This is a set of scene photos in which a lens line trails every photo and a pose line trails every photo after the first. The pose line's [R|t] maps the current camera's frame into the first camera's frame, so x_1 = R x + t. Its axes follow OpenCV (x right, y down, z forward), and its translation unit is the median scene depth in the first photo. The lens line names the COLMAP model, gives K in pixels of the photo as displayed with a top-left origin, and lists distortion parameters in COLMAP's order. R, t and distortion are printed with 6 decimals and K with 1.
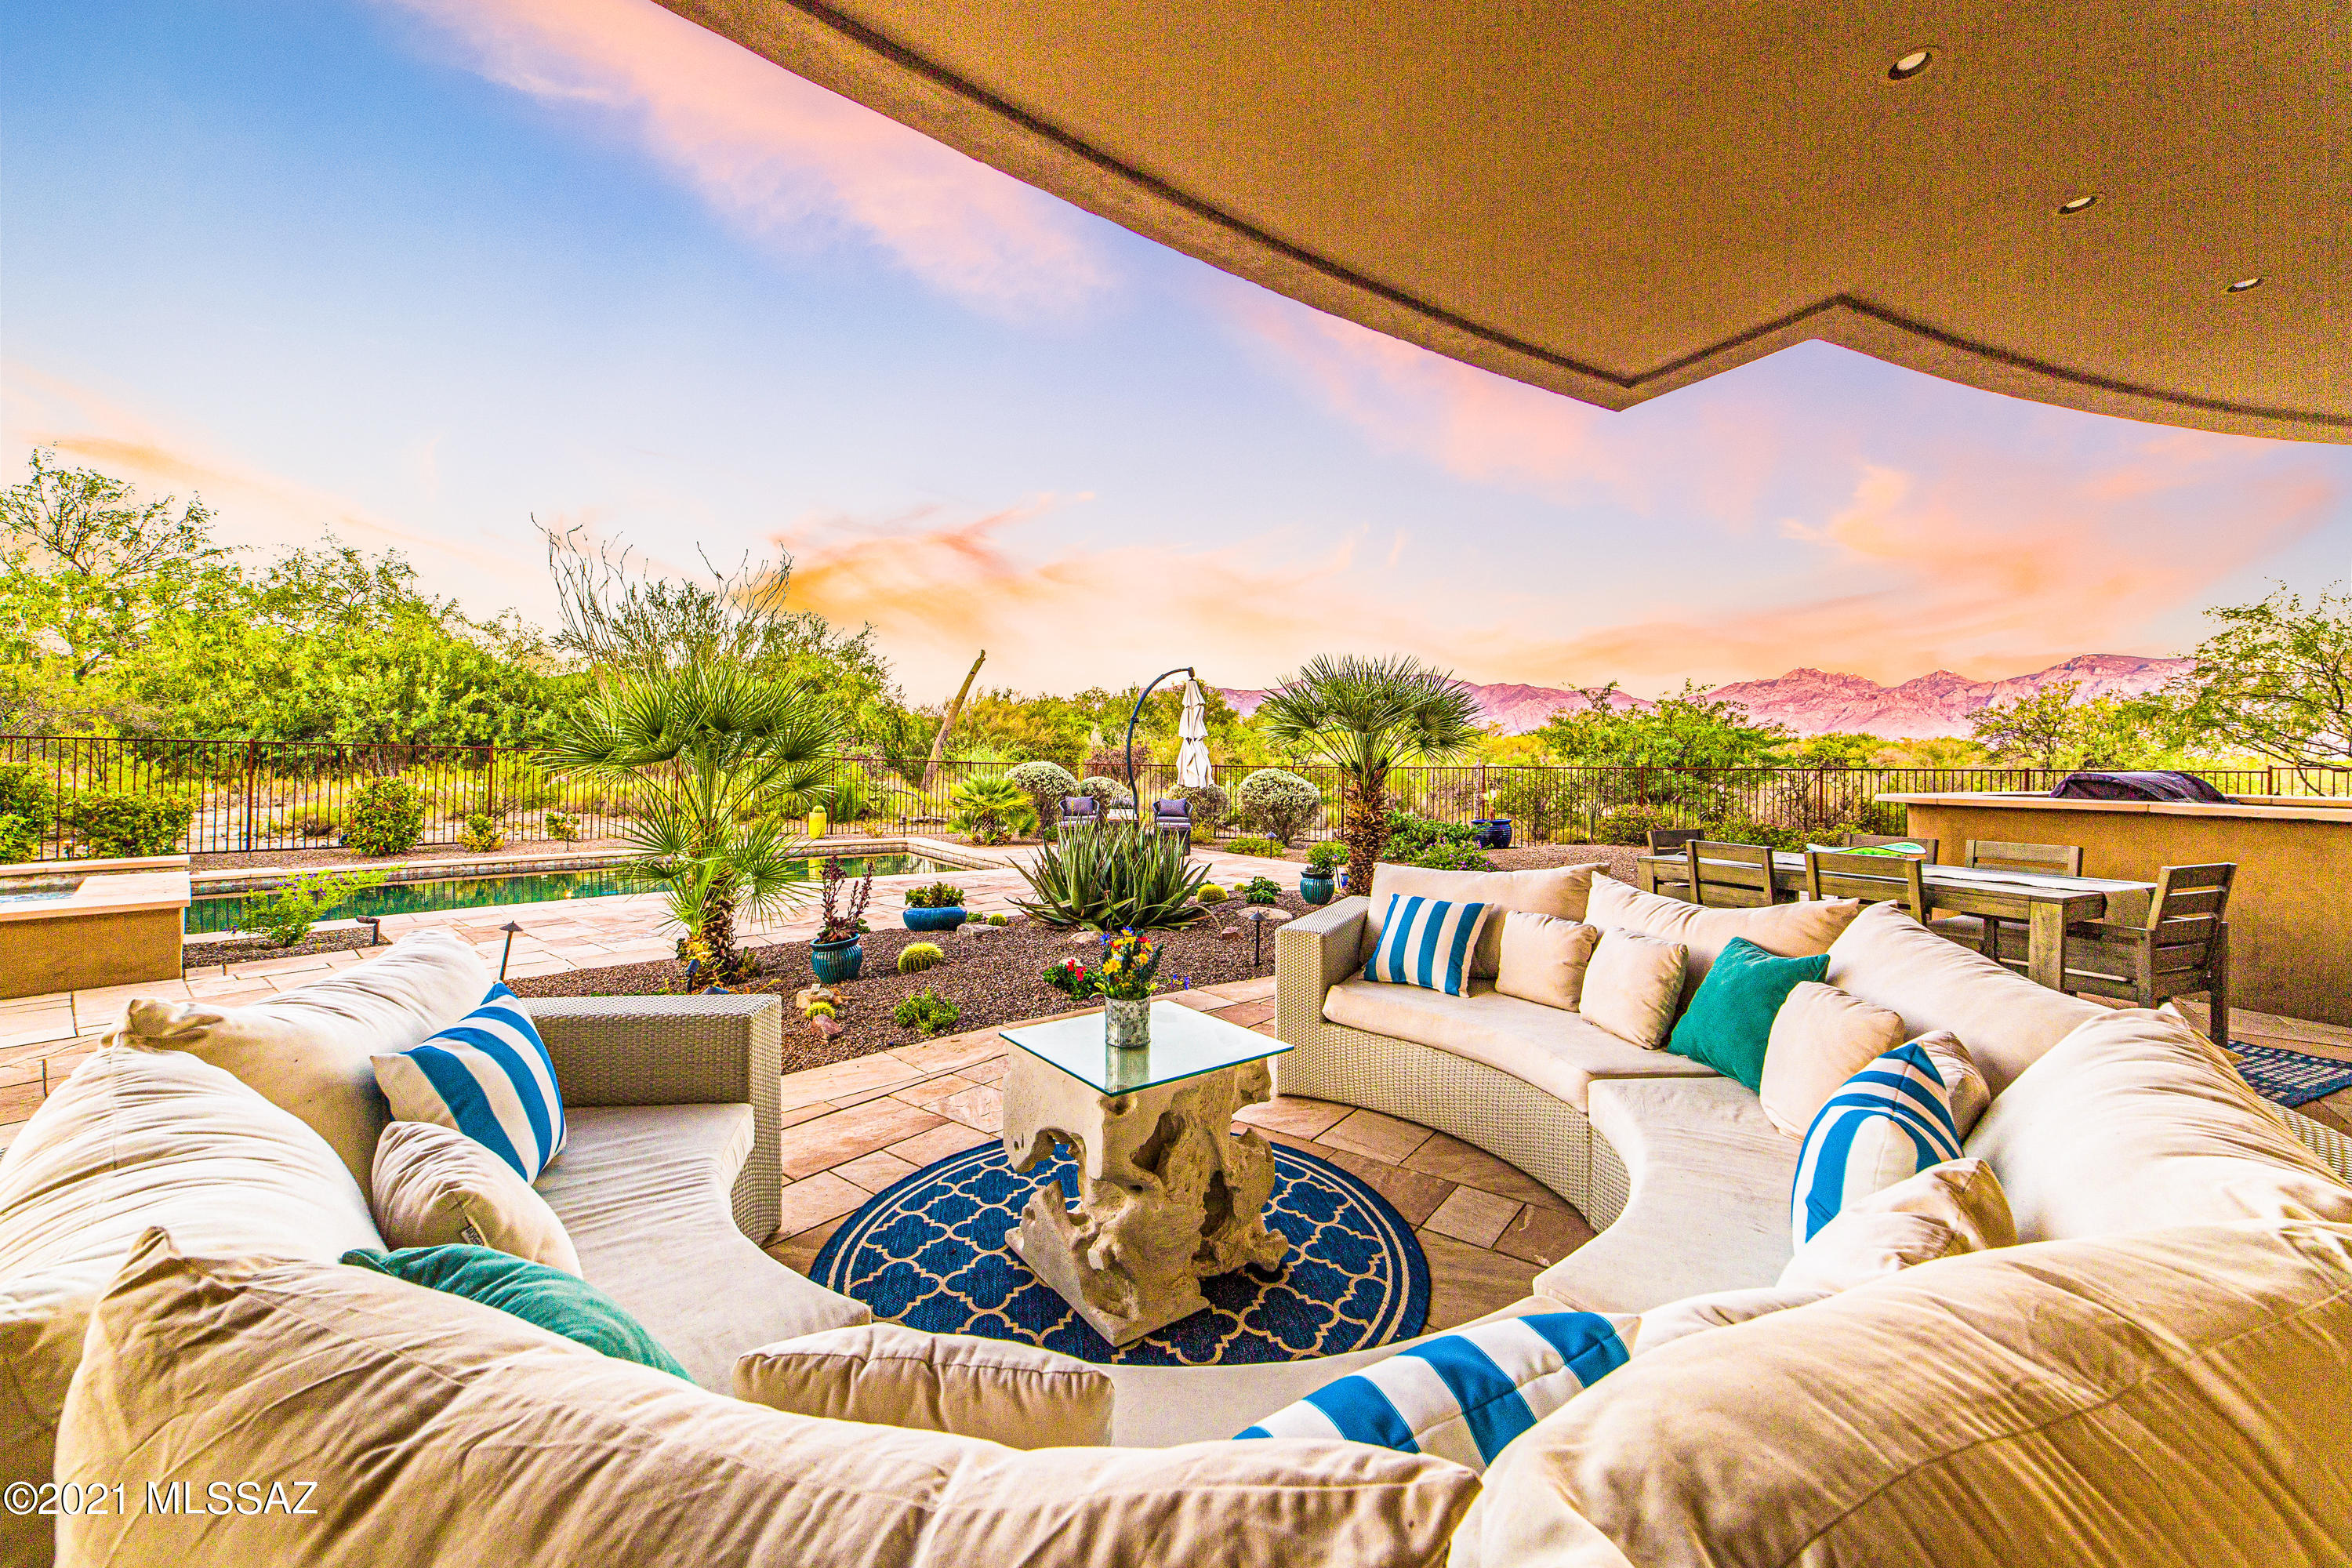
lens RADIAL K [[929.6, 0, 1177.2], [0, 929.6, 745.0], [0, 0, 1]] dist [-0.013212, 0.008008]
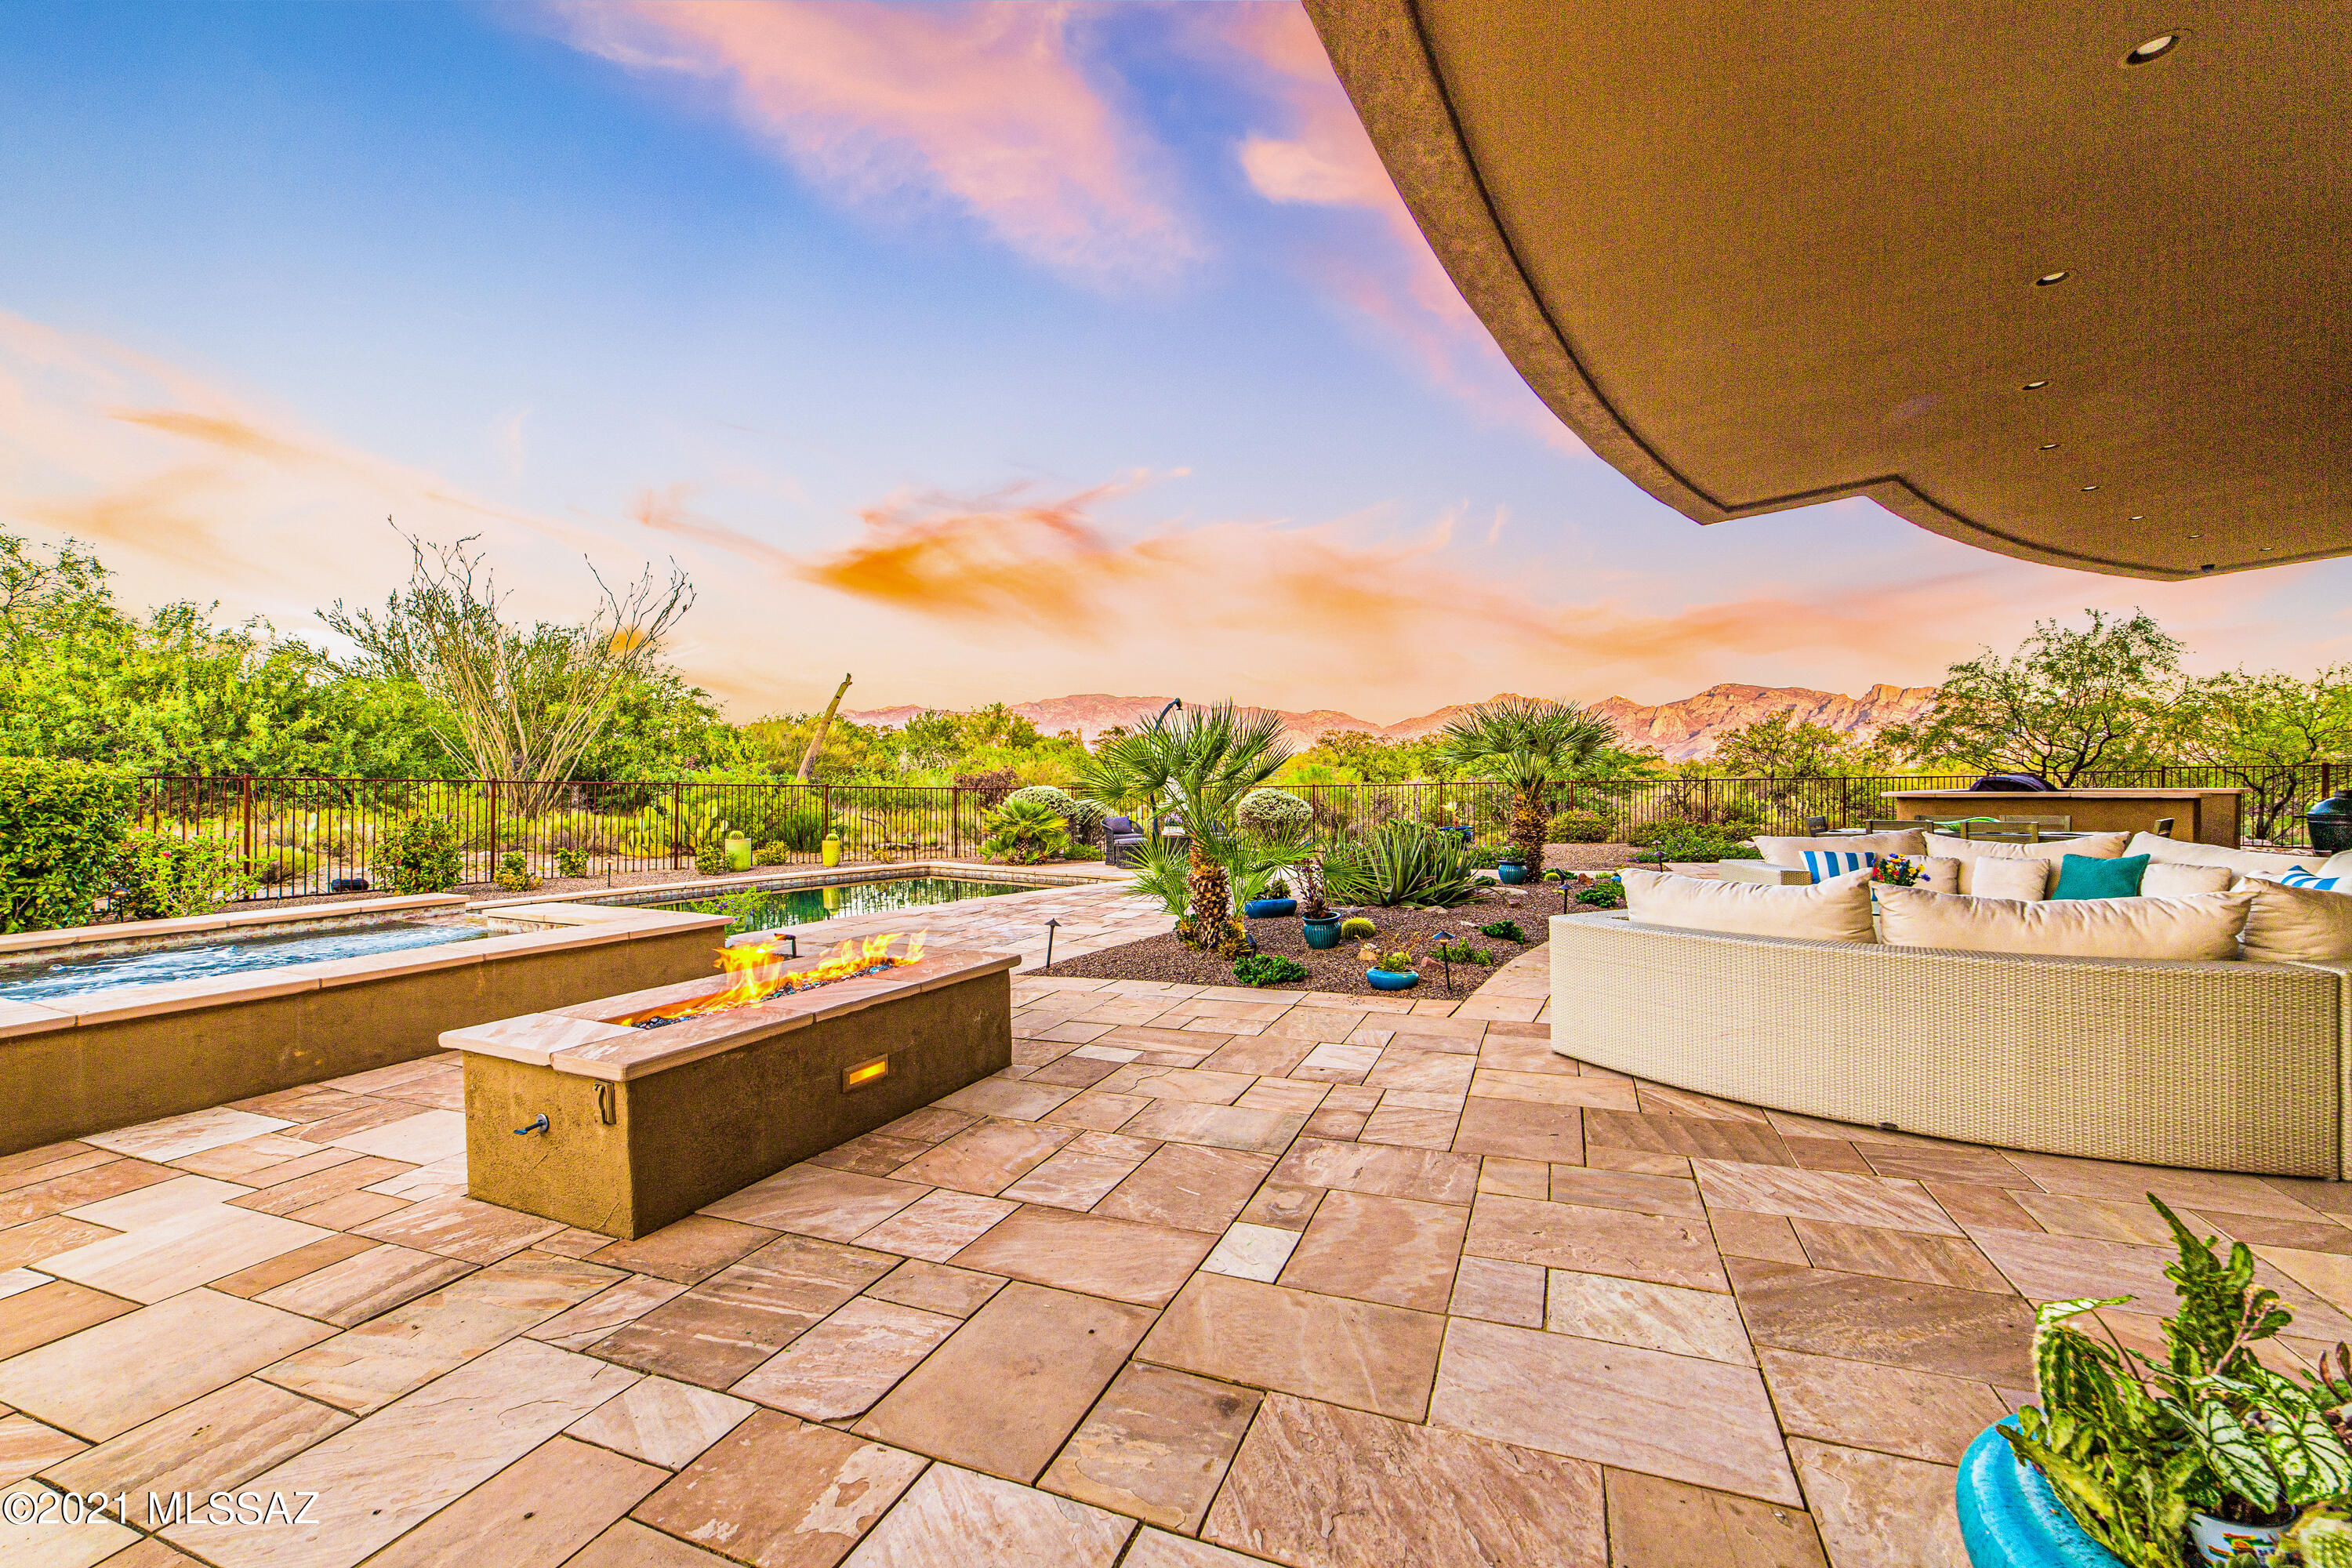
lens RADIAL K [[953.1, 0, 1176.0], [0, 953.1, 784.0], [0, 0, 1]] dist [-0.016853, 0.008165]
pose [[0.965585, -0.017189, 0.259518, -0.316085], [0.012867, 0.999749, 0.018342, -0.002072], [-0.259768, -0.014372, 0.965564, -0.086046]]
